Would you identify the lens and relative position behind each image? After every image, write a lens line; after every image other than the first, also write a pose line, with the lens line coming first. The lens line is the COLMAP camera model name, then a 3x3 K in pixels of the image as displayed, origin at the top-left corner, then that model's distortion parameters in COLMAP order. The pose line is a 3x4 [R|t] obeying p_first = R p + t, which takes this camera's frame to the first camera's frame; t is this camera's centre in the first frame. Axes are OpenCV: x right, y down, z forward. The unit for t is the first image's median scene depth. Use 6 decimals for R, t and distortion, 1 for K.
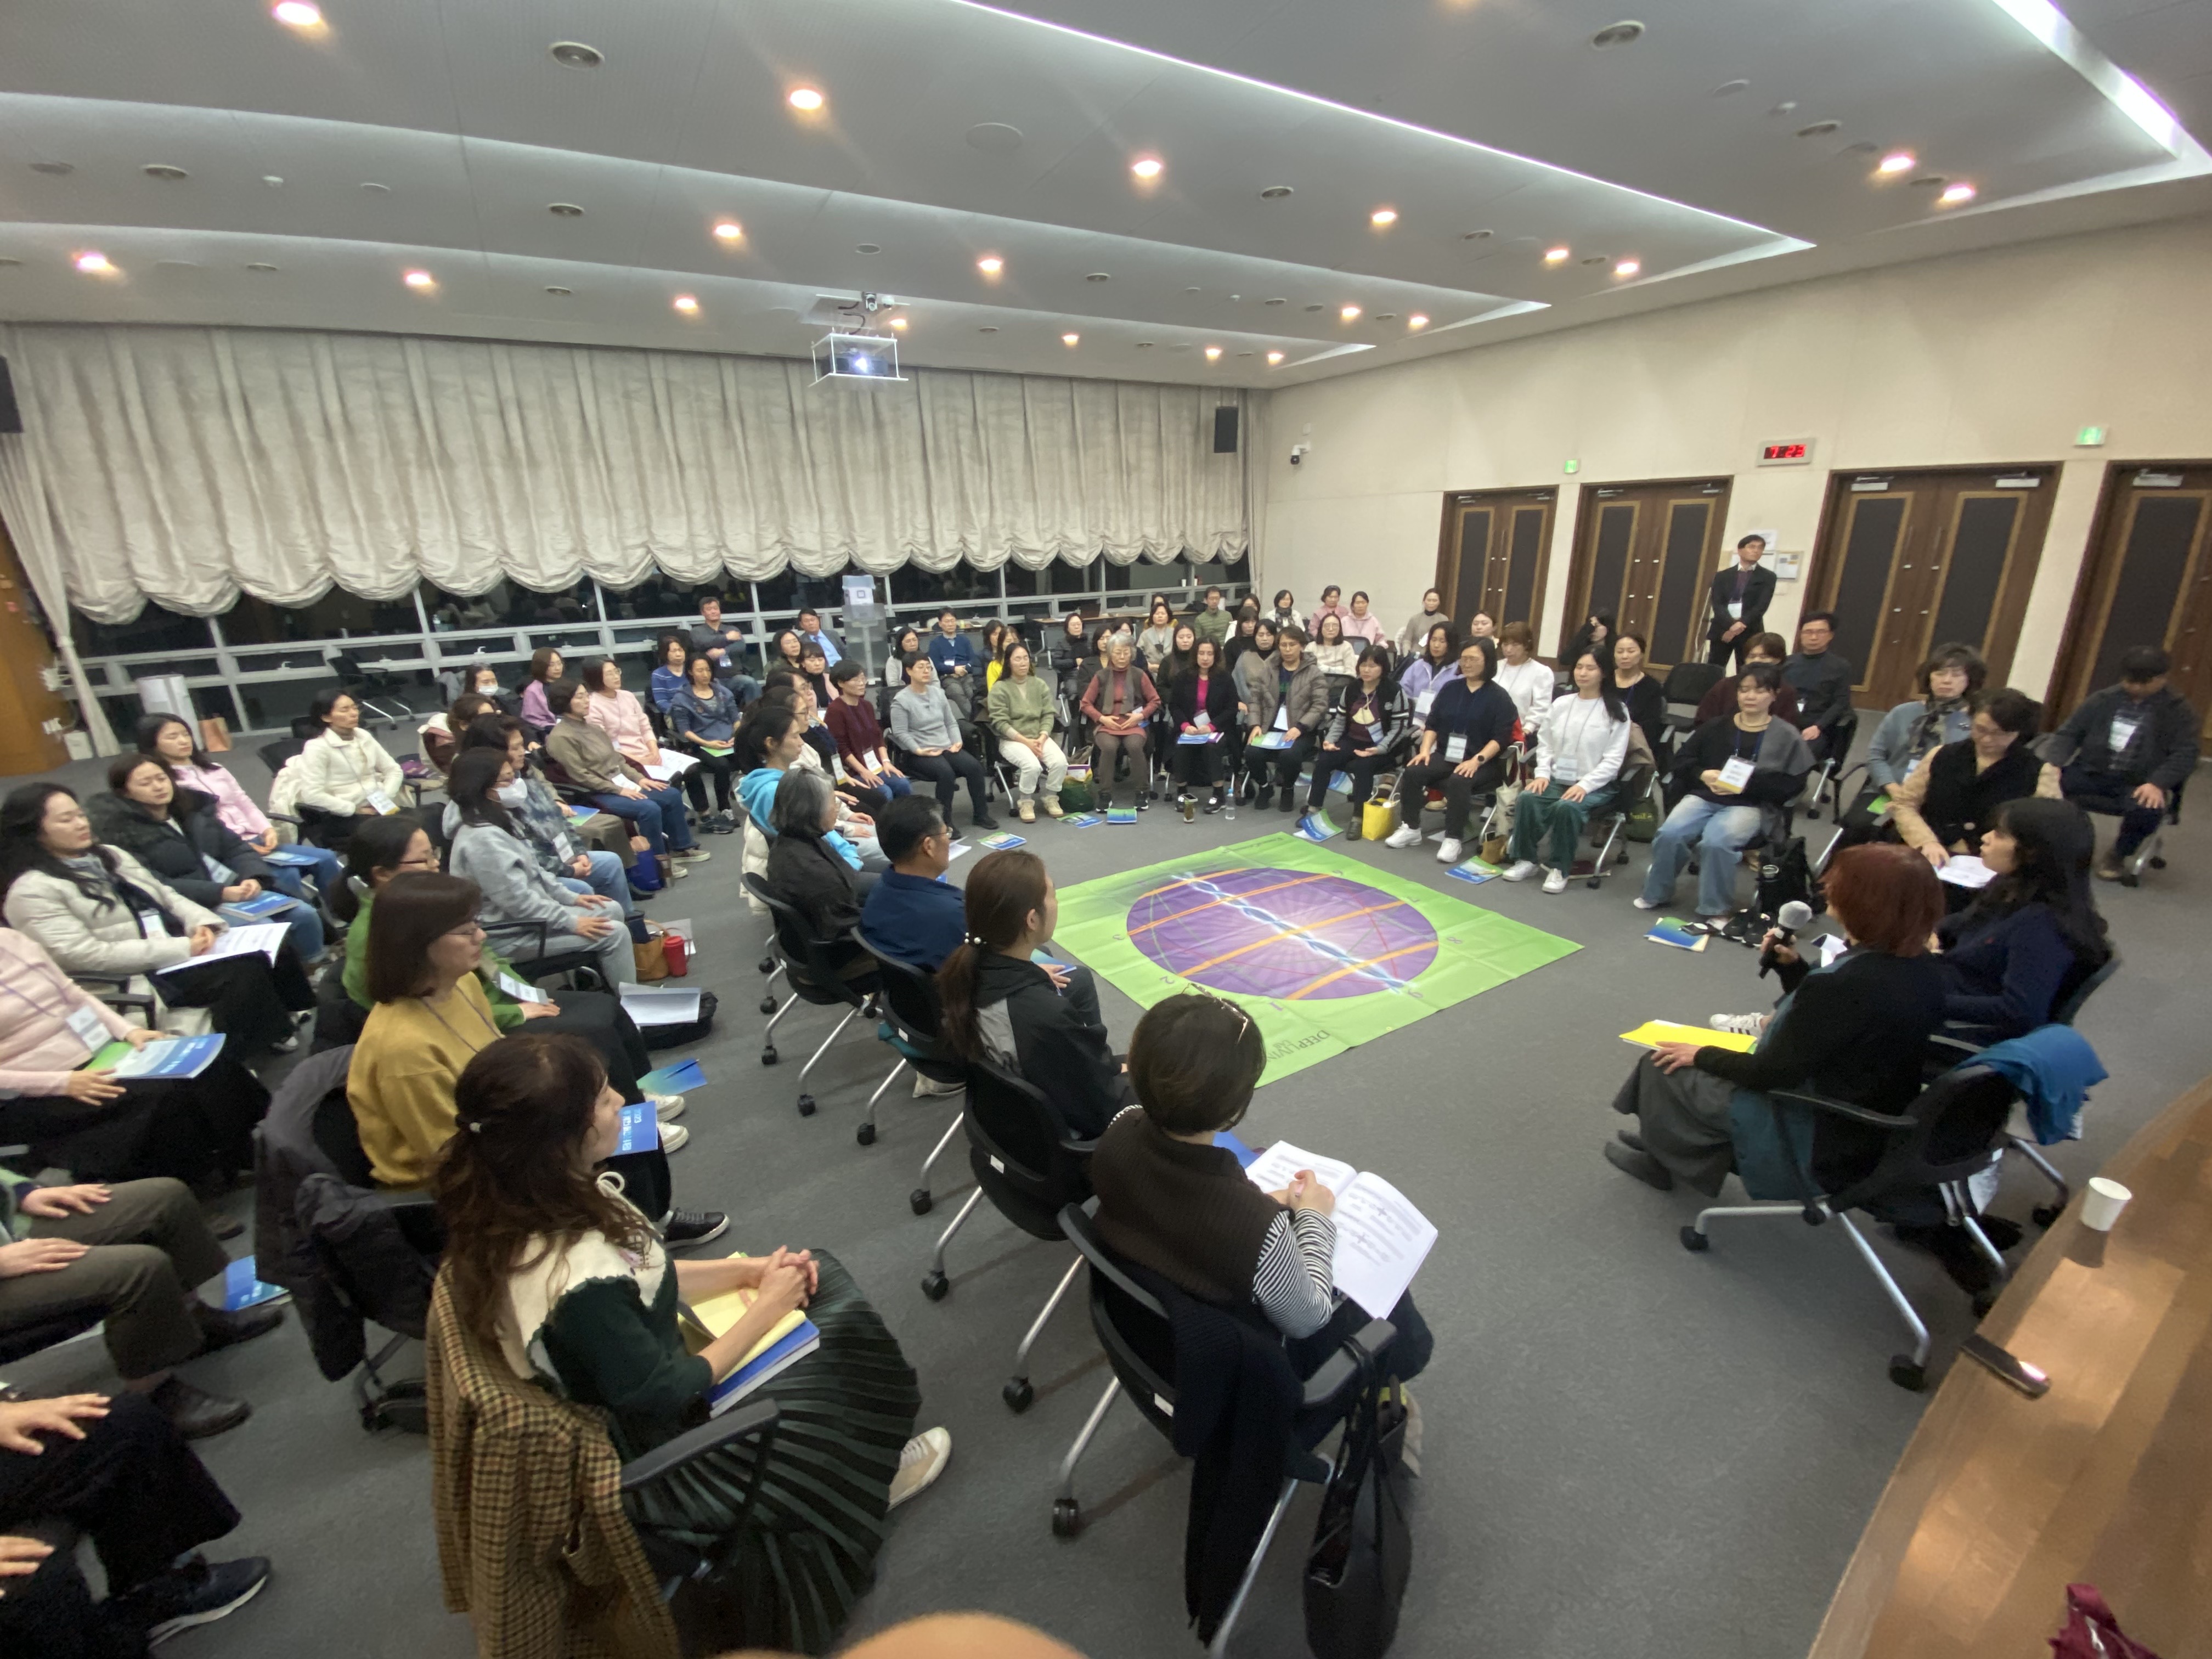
lens RADIAL K [[883.8, 0, 1107.0], [0, 883.8, 774.9], [0, 0, 1]] dist [0.000607, -0.000036]
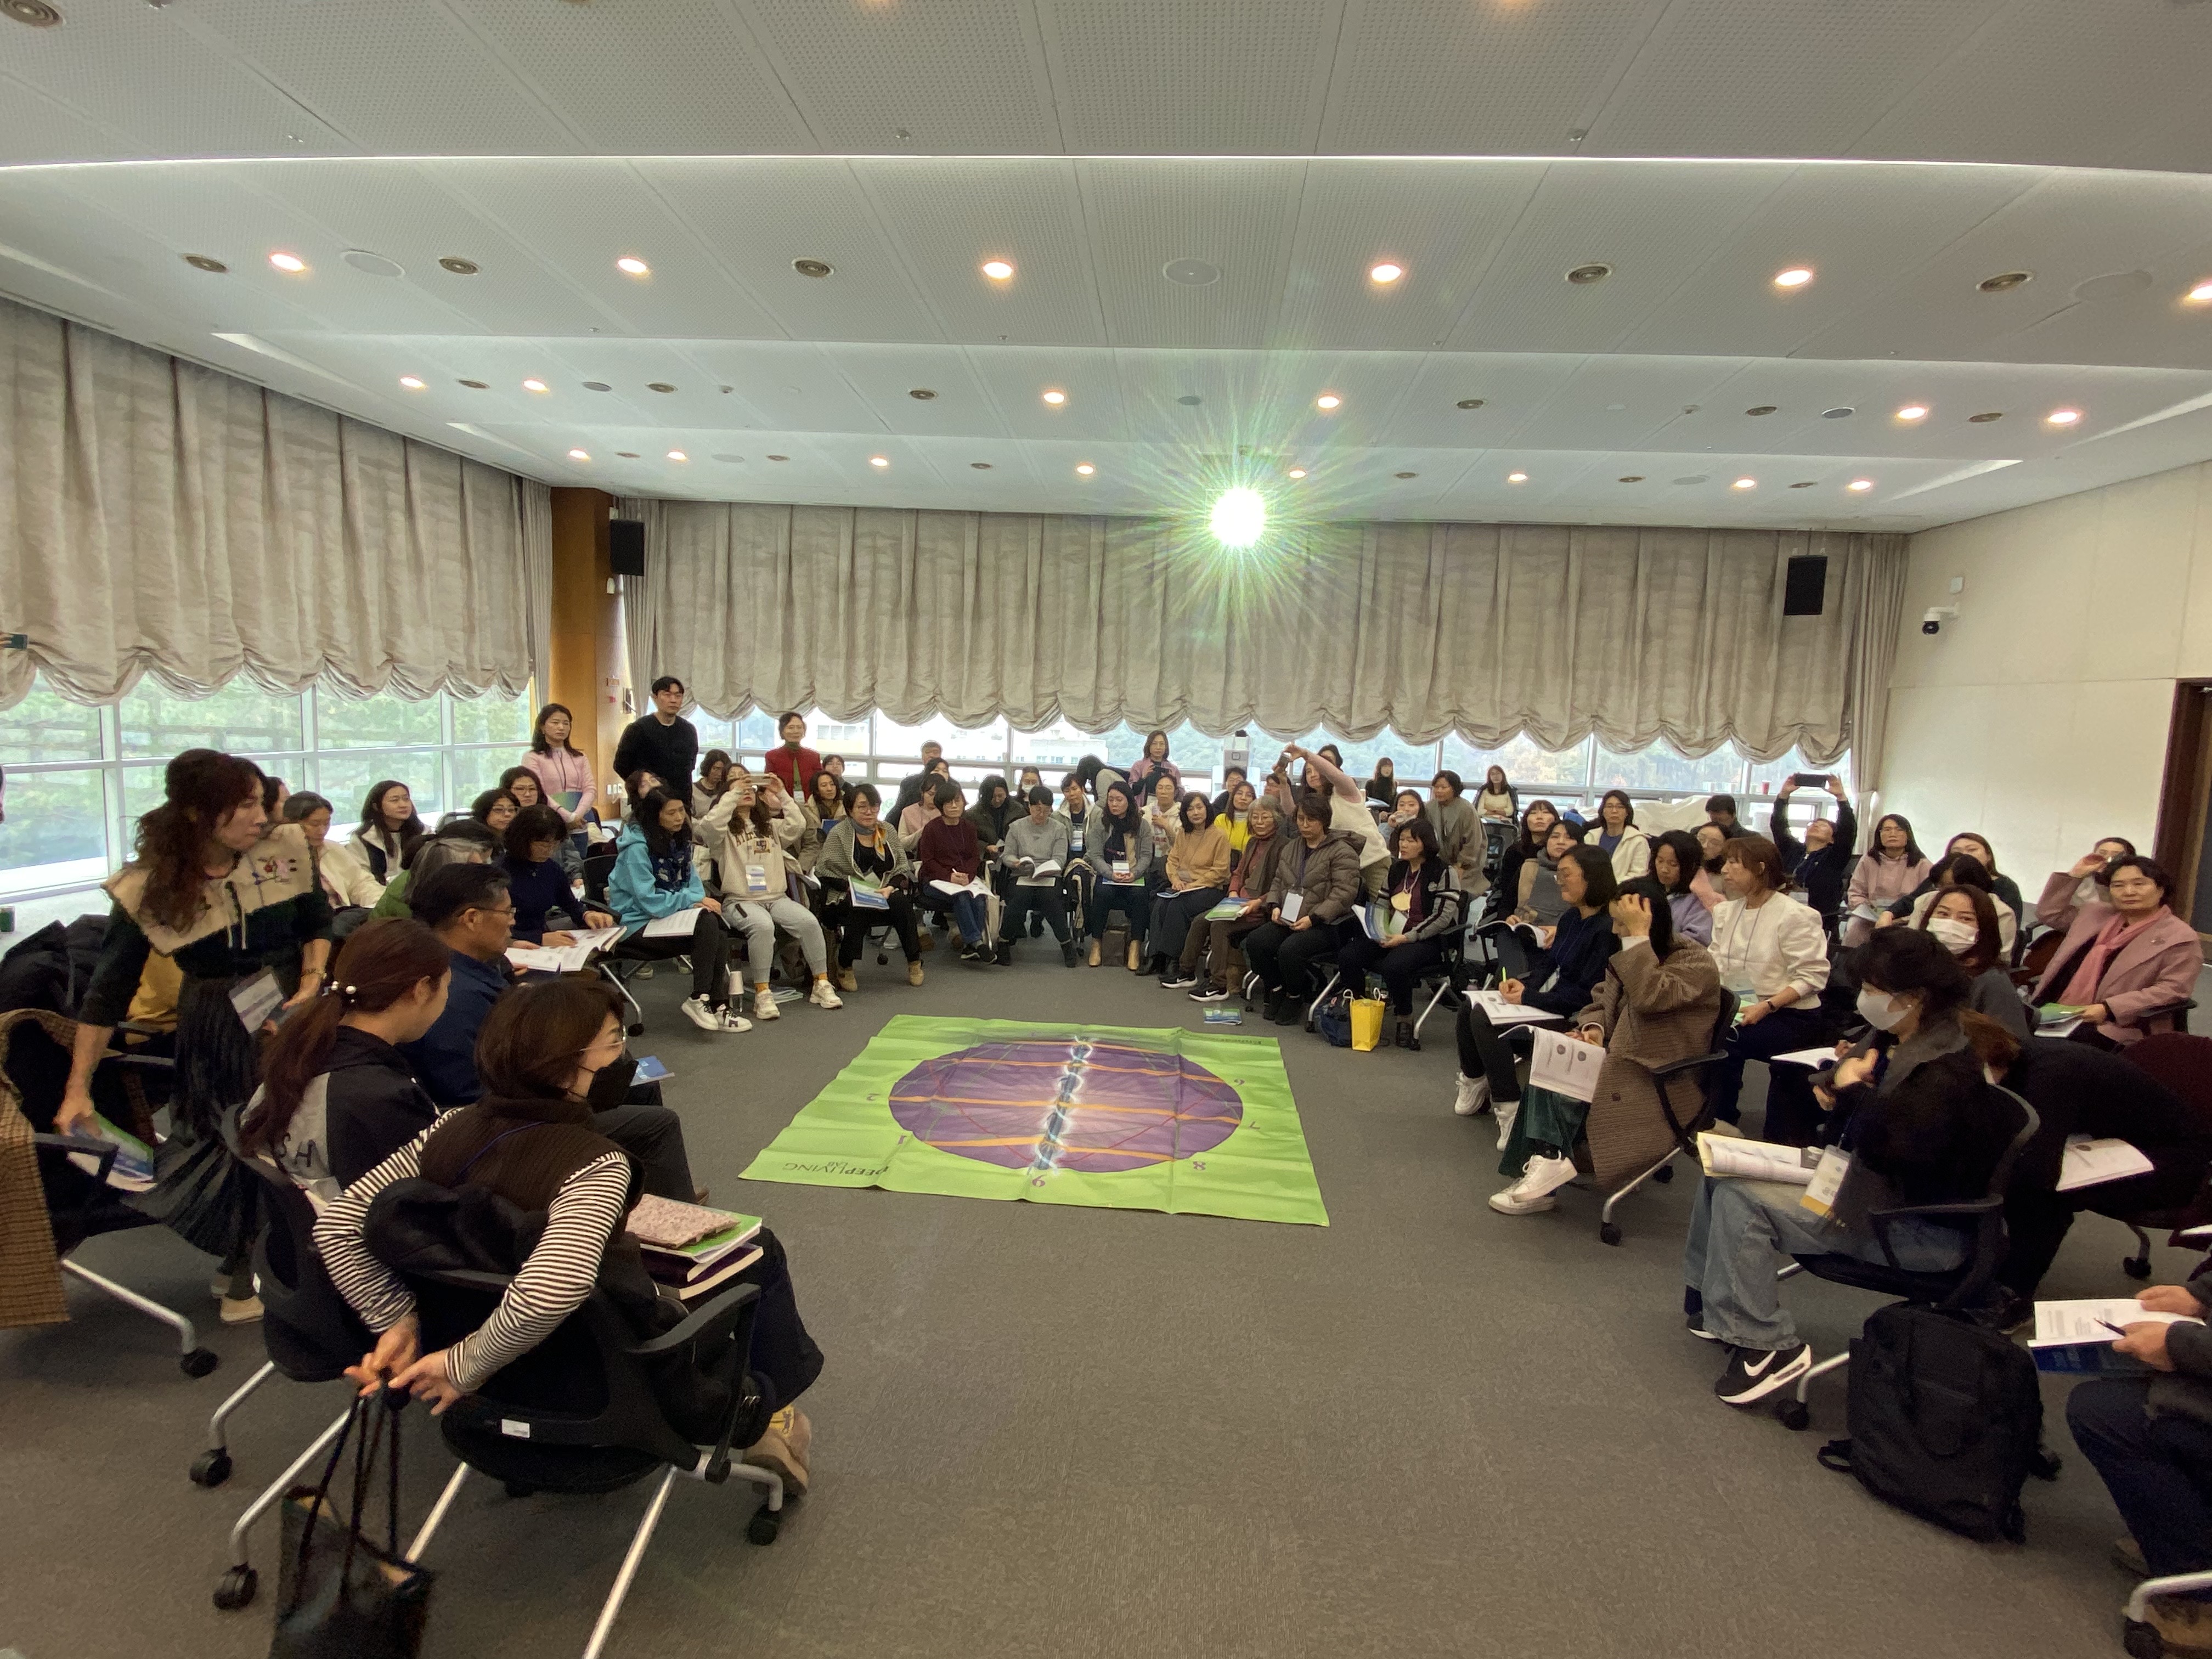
lens RADIAL K [[1049.5, 0, 1106.0], [0, 1049.5, 829.5], [0, 0, 1]] dist [-0.029266, -0.000586]
pose [[0.814330, 0.111331, -0.569624, 0.239203], [-0.204211, 0.973636, -0.101644, 0.007474], [0.543290, 0.199095, 0.815596, 0.059309]]
